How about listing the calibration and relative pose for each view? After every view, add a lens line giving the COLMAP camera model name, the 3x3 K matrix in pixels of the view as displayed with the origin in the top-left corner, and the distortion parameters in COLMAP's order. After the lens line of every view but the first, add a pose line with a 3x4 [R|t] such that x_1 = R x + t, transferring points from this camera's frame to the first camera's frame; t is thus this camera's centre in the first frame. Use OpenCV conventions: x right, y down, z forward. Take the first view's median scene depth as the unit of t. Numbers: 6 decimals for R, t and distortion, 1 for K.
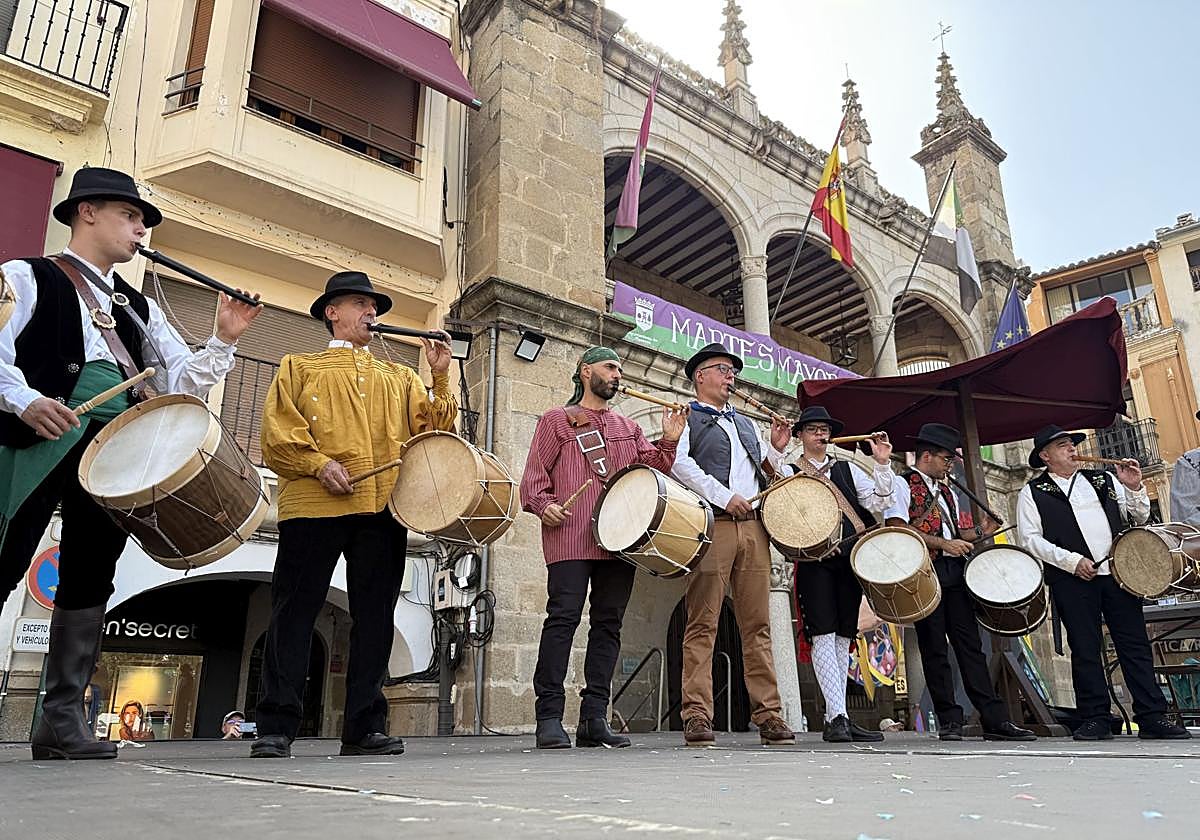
lens RADIAL K [[851.5, 0, 577.4], [0, 851.5, 462.0], [0, 0, 1]] dist [0.081164, -0.122229]
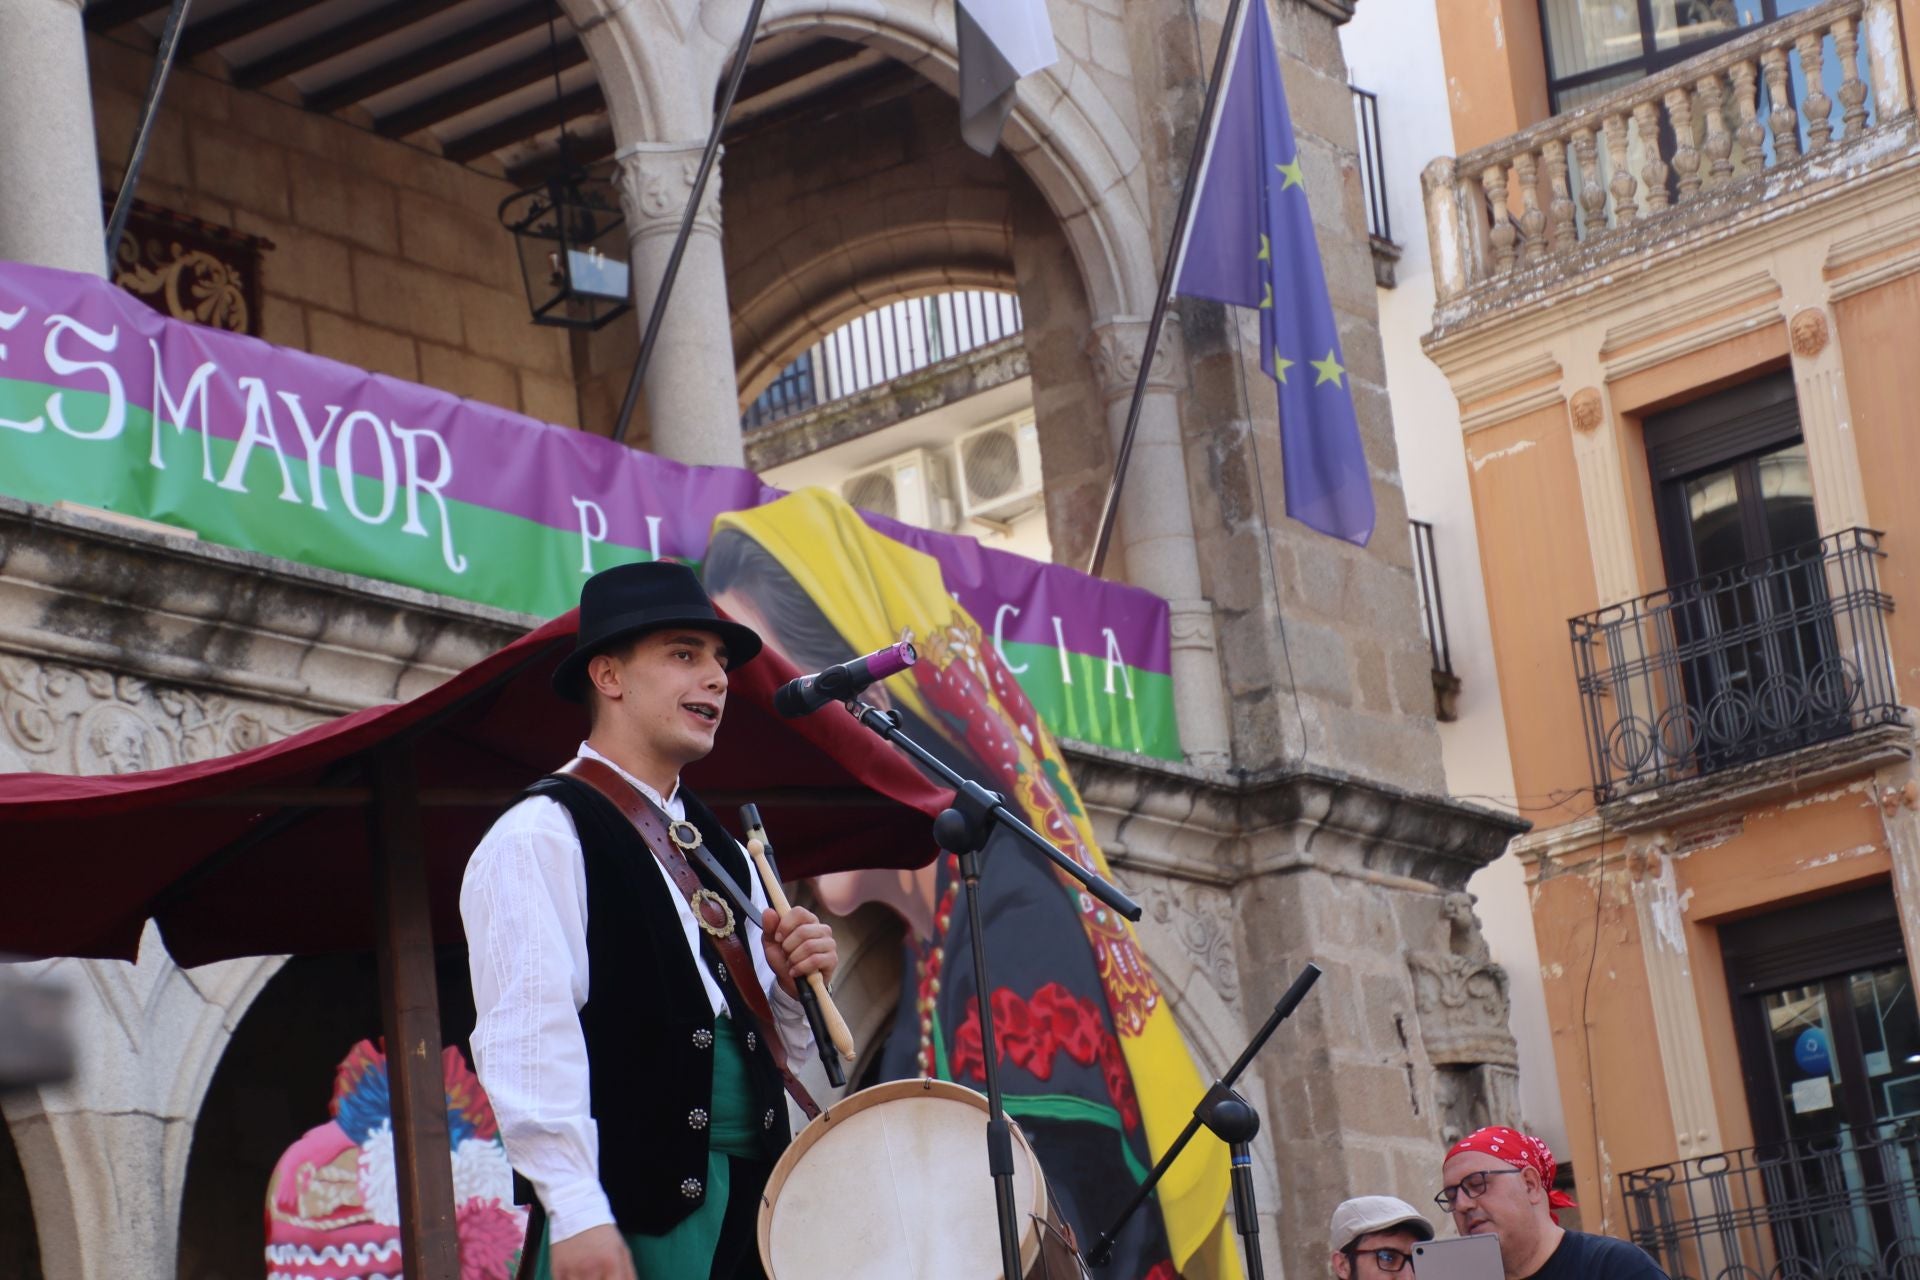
lens RADIAL K [[4696.1, 0, 953.0], [0, 4696.1, 731.4], [0, 0, 1]] dist [0.722131, 0.668137]
pose [[0.958268, -0.033554, 0.283894, 0.074188], [0.024638, 0.999086, 0.034920, -0.065800], [-0.284807, -0.026468, 0.958219, -0.263908]]
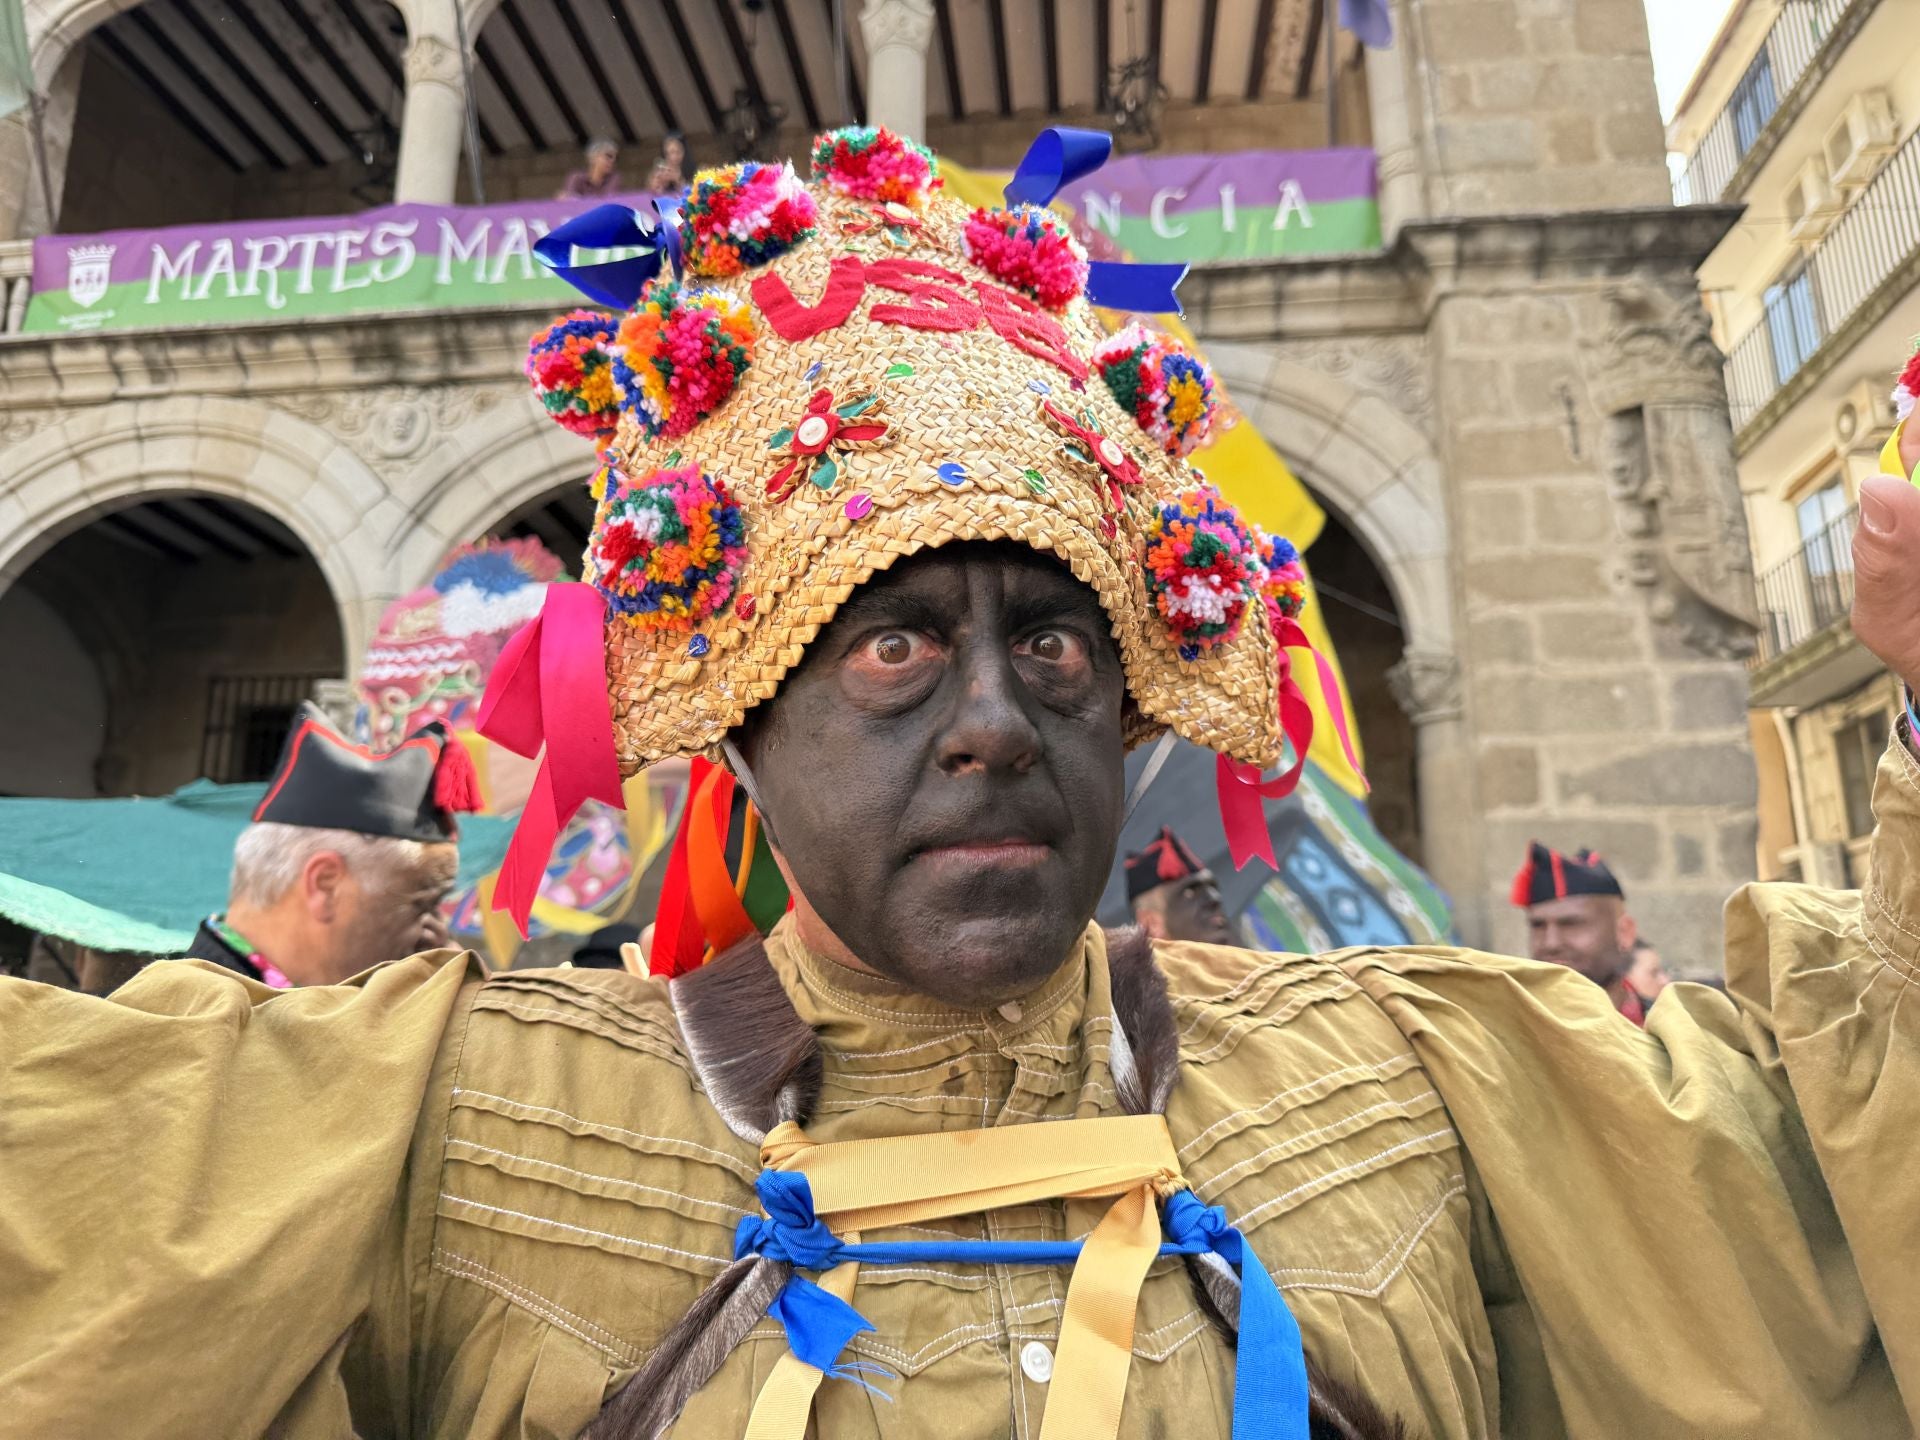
lens RADIAL K [[1342.1, 0, 960.0], [0, 1342.1, 720.0], [0, 0, 1]] dist [-0.012393, 0.006129]
pose [[0.723527, -0.159384, -0.671643, 0.851534], [0.200131, 0.979624, -0.016879, 0.190970], [0.660648, -0.122205, 0.740682, 0.610588]]
